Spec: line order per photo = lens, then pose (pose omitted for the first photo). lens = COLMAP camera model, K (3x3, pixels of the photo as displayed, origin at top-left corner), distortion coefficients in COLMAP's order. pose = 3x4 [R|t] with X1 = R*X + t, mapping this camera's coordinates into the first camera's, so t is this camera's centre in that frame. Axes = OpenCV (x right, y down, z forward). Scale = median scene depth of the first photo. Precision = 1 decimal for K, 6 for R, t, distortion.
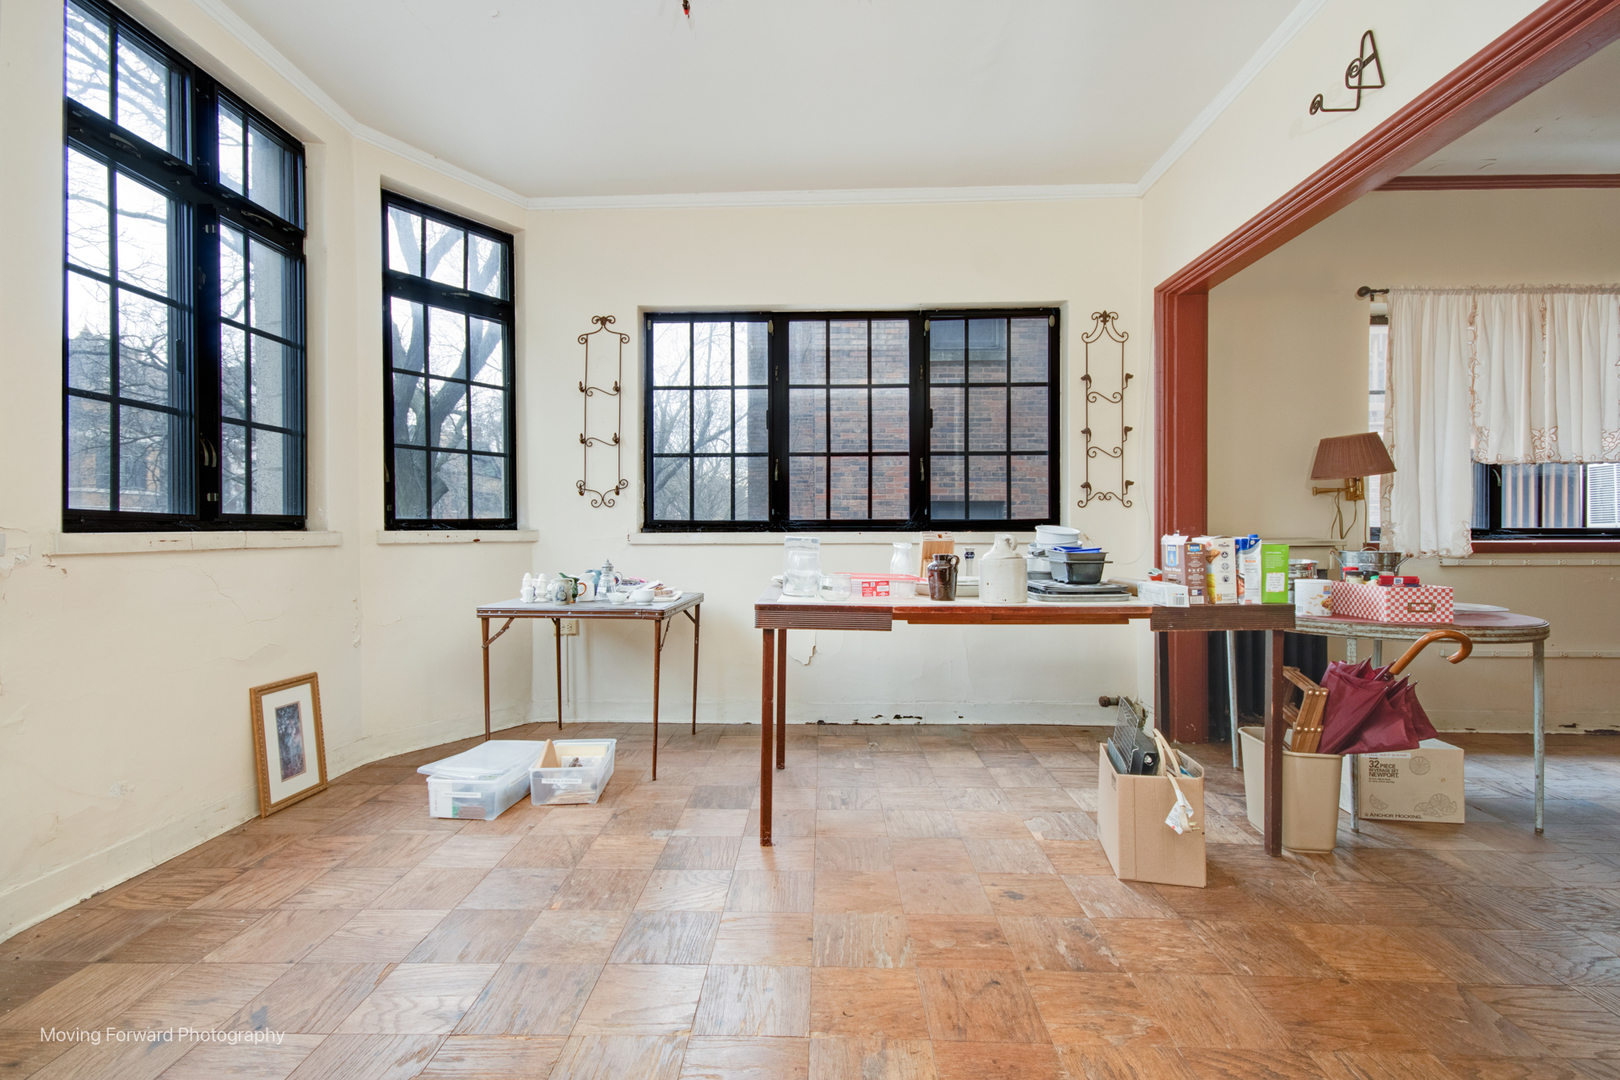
lens RADIAL K [[738.0, 0, 805.3], [0, 738.0, 530.9], [0, 0, 1]] dist [0.026487, -0.001713]
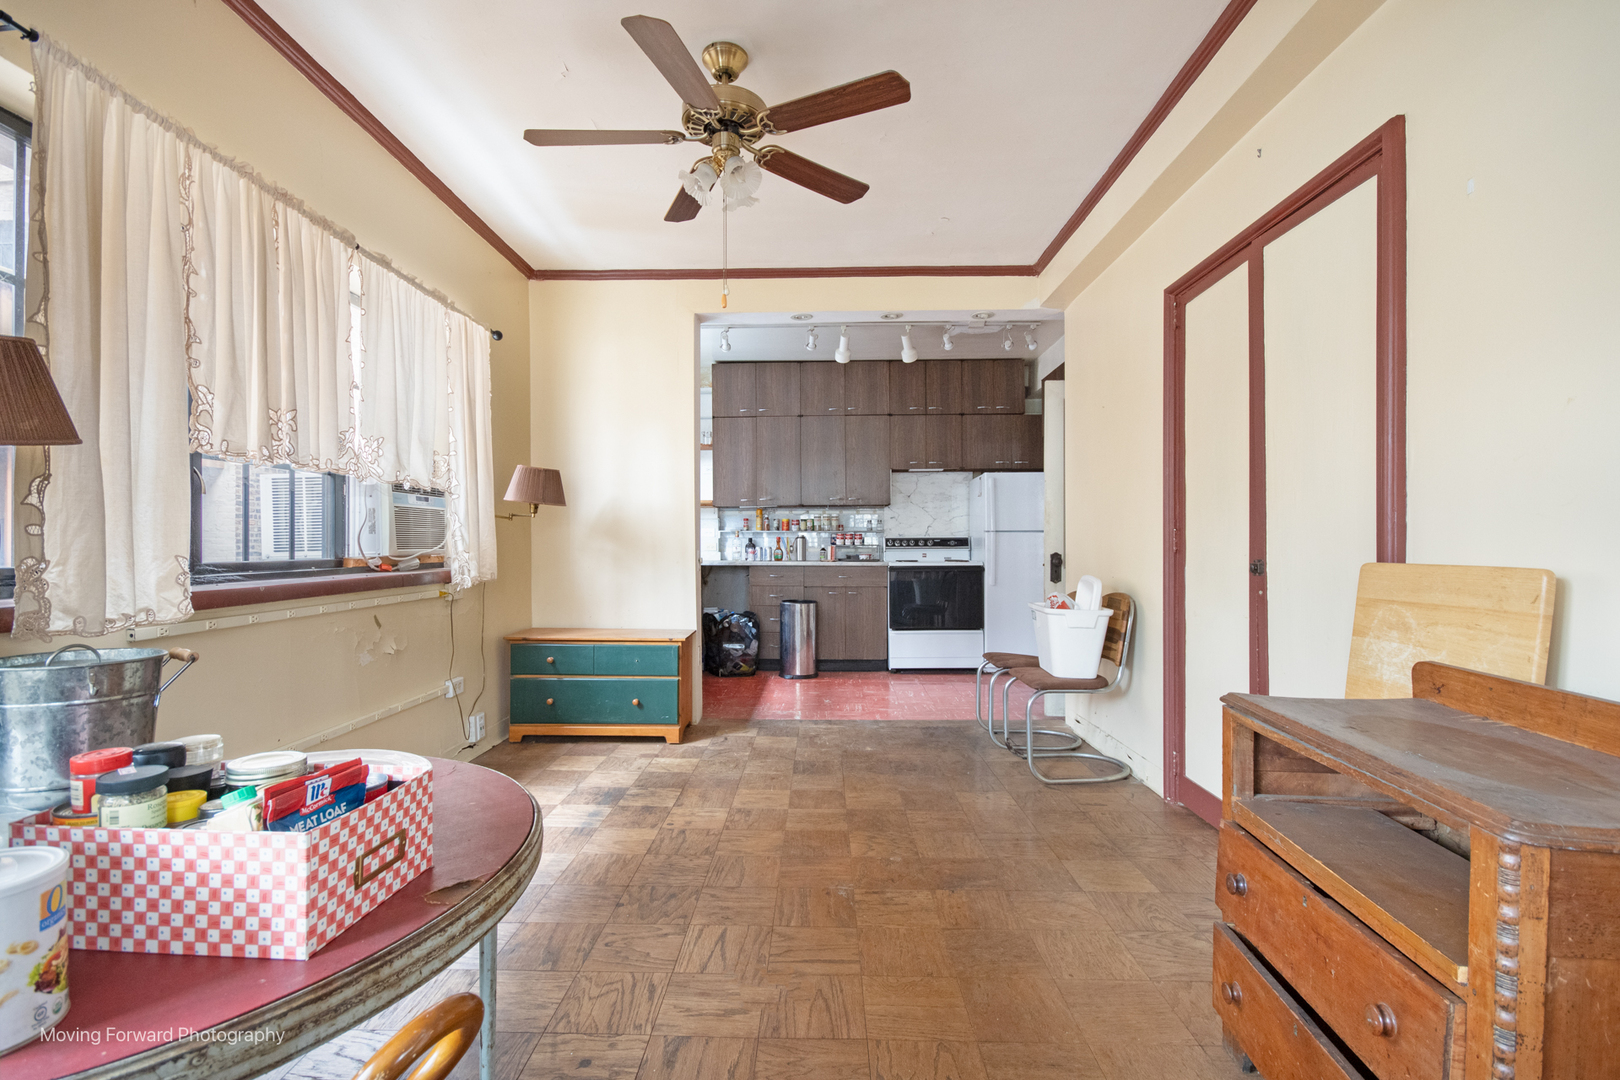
lens RADIAL K [[757.4, 0, 807.2], [0, 757.4, 545.7], [0, 0, 1]] dist [0.001331, -0.003290]
pose [[0.003092, -0.001850, 0.999994, 0.346652], [0.001339, 0.999997, 0.001846, -0.020783], [-0.999994, 0.001333, 0.003095, 0.566190]]
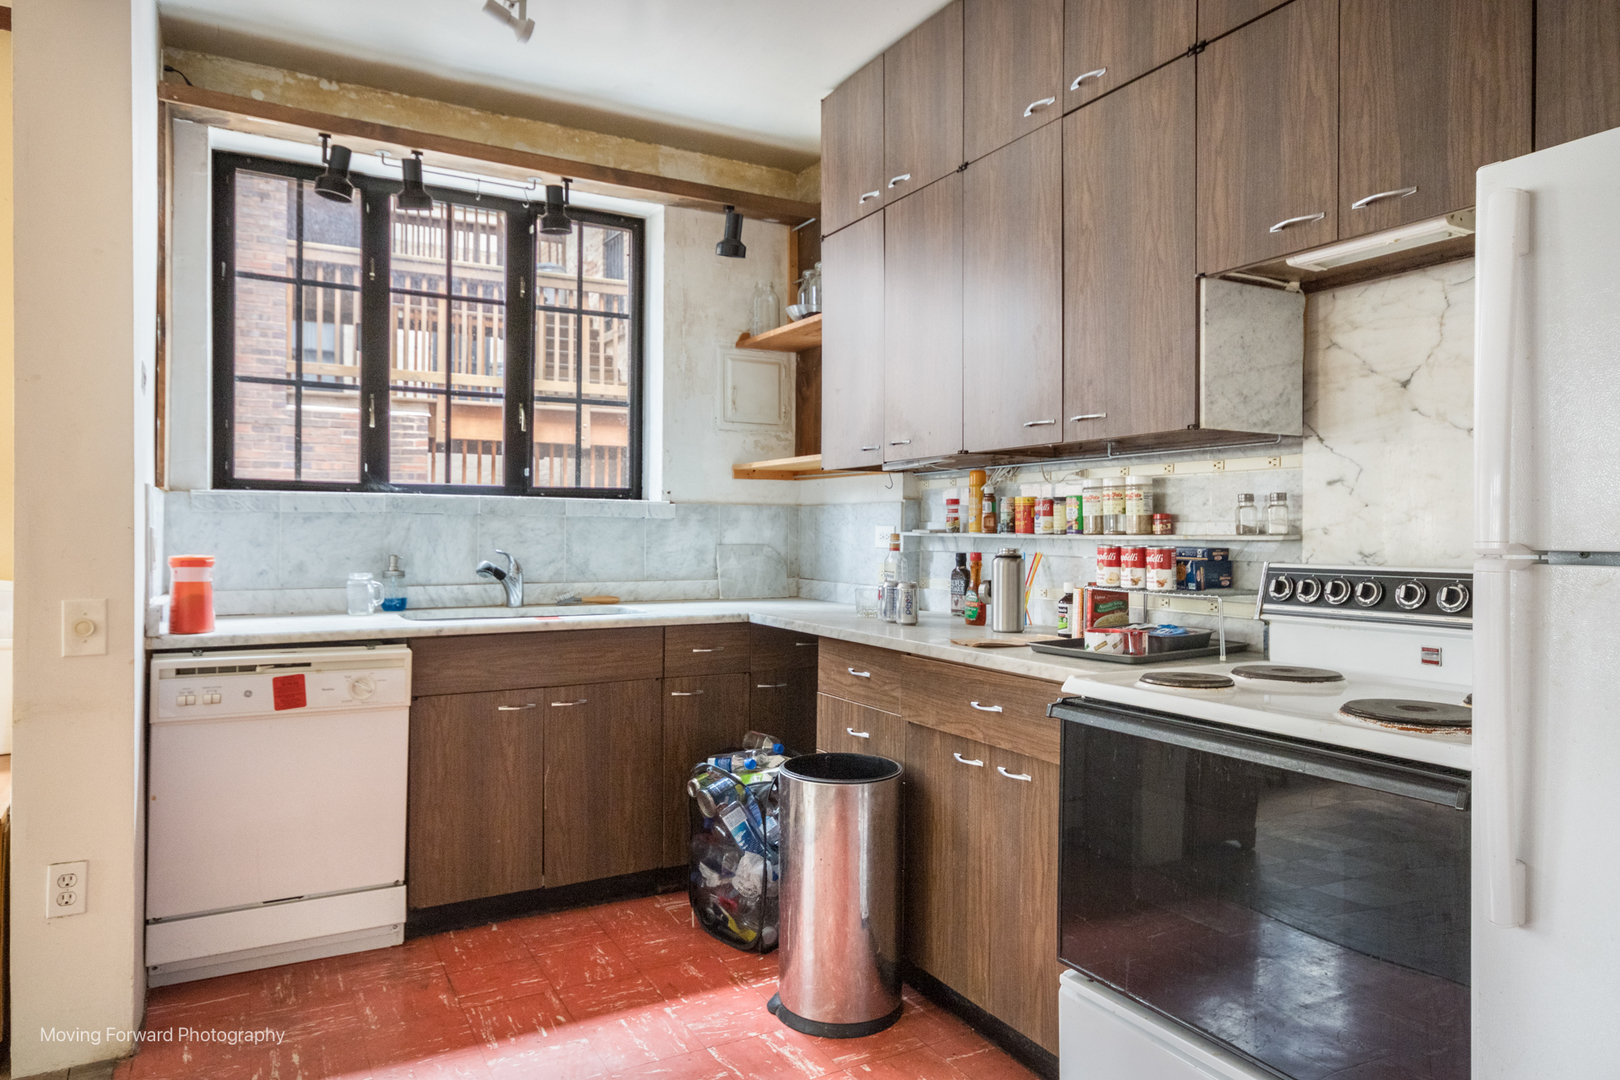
lens RADIAL K [[1022.0, 0, 815.3], [0, 1022.0, 538.0], [0, 0, 1]] dist [0.033050, 0.011932]
pose [[0.863297, -0.000094, 0.504697, 1.780811], [-0.004511, 0.999959, 0.007902, -0.060009], [-0.504677, -0.009099, 0.863260, -0.055307]]
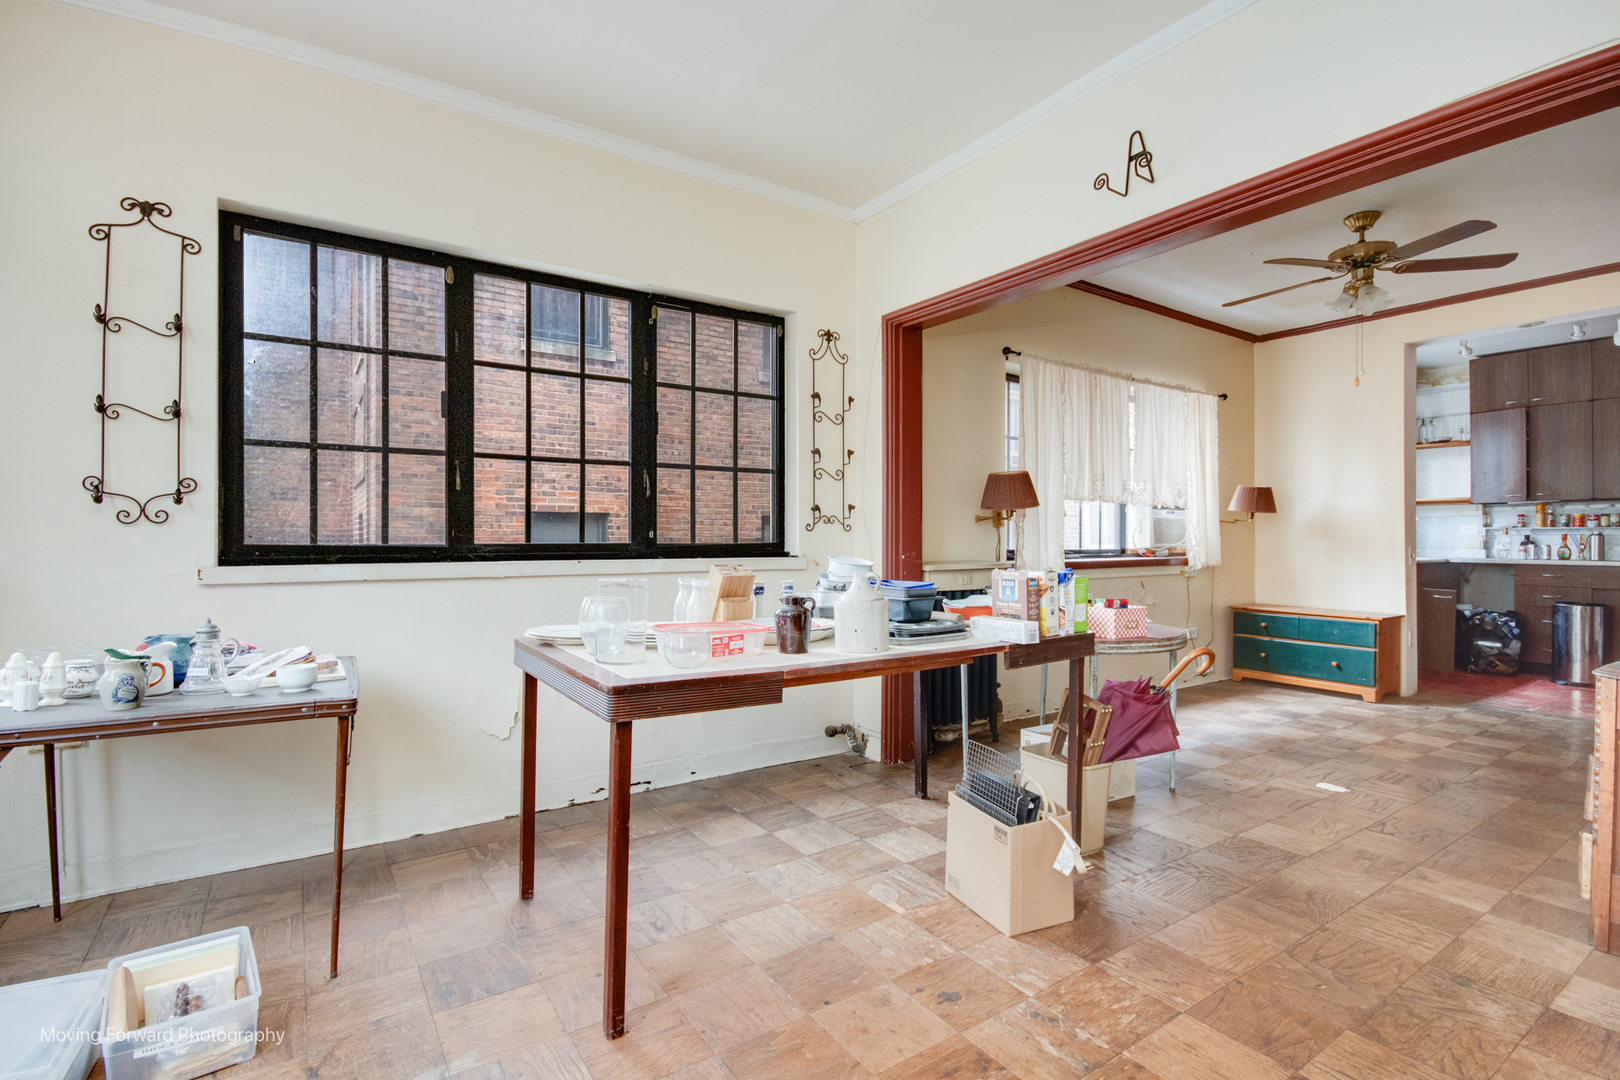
lens RADIAL K [[757.4, 0, 807.7], [0, 757.4, 539.9], [0, 0, 1]] dist [0.001331, -0.003290]
pose [[0.814644, 0.001438, 0.579959, -0.208179], [-0.002425, 0.999997, 0.000927, -0.023019], [-0.579956, -0.002161, 0.814645, 0.218526]]
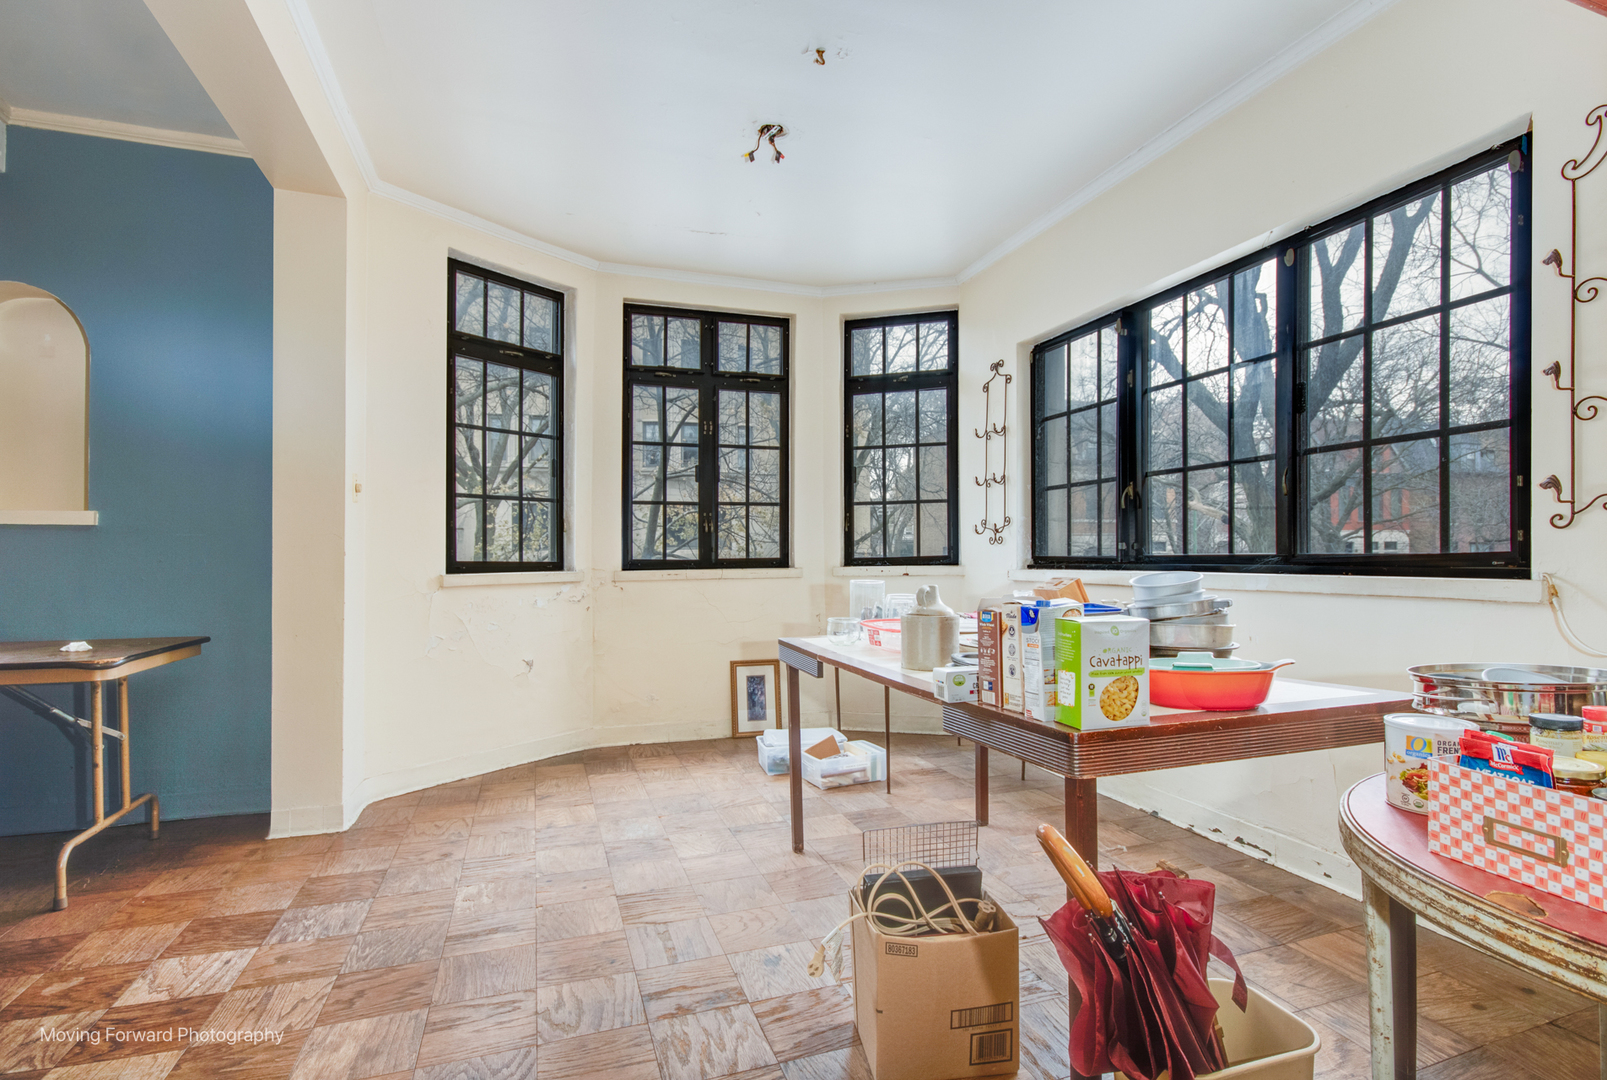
lens RADIAL K [[778.7, 0, 819.4], [0, 778.7, 548.9], [0, 0, 1]] dist [-0.004497, -0.001267]
pose [[0.362065, -0.010181, -0.932097, 0.714221], [0.007568, 0.999939, -0.007983, -0.020752], [0.932122, -0.004164, 0.362120, 0.397839]]
